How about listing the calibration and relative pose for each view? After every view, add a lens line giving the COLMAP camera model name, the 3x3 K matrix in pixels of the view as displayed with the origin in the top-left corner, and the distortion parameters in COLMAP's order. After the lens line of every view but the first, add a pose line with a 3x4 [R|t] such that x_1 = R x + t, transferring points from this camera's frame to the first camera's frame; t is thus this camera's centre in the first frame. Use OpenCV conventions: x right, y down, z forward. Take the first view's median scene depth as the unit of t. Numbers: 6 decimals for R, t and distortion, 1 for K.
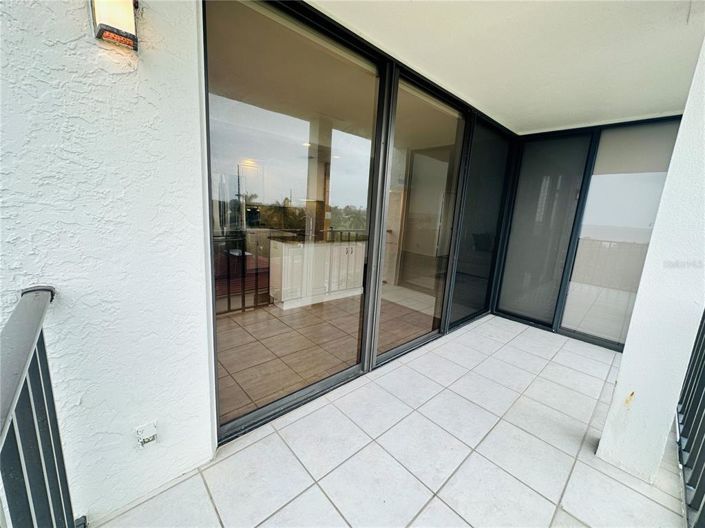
lens RADIAL K [[283.5, 0, 352.8], [0, 283.5, 261.1], [0, 0, 1]] dist [-0.004658, 0.001389]
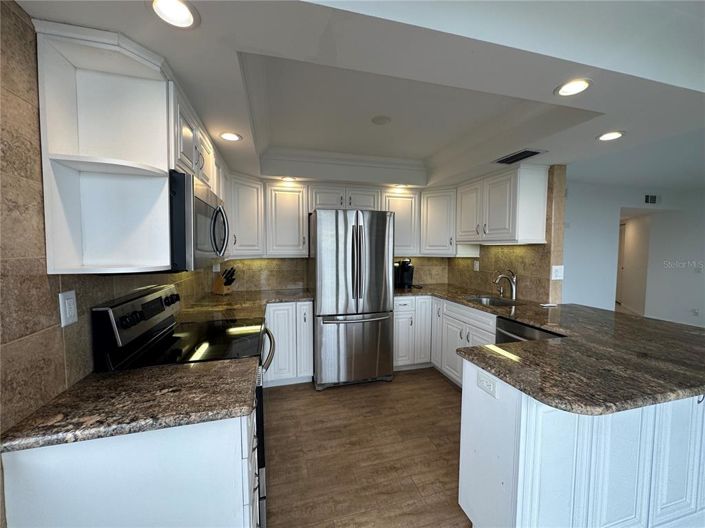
lens RADIAL K [[283.5, 0, 352.8], [0, 283.5, 261.4], [0, 0, 1]] dist [-0.004658, 0.001389]
pose [[0.887894, -0.038285, -0.458453, -0.284246], [-0.031898, 0.989009, -0.144370, -0.162392], [0.458941, 0.142810, 0.876914, 0.687104]]
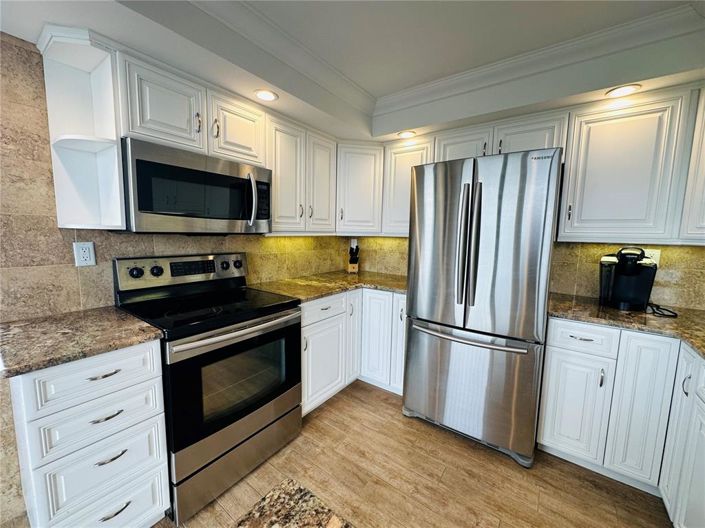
lens RADIAL K [[283.5, 0, 352.4], [0, 283.5, 261.9], [0, 0, 1]] dist [-0.004658, 0.001389]
pose [[0.195862, 0.045427, -0.979579, -0.197837], [-0.191253, 0.981514, 0.007277, -0.217409], [0.961801, 0.185922, 0.200929, 1.140425]]
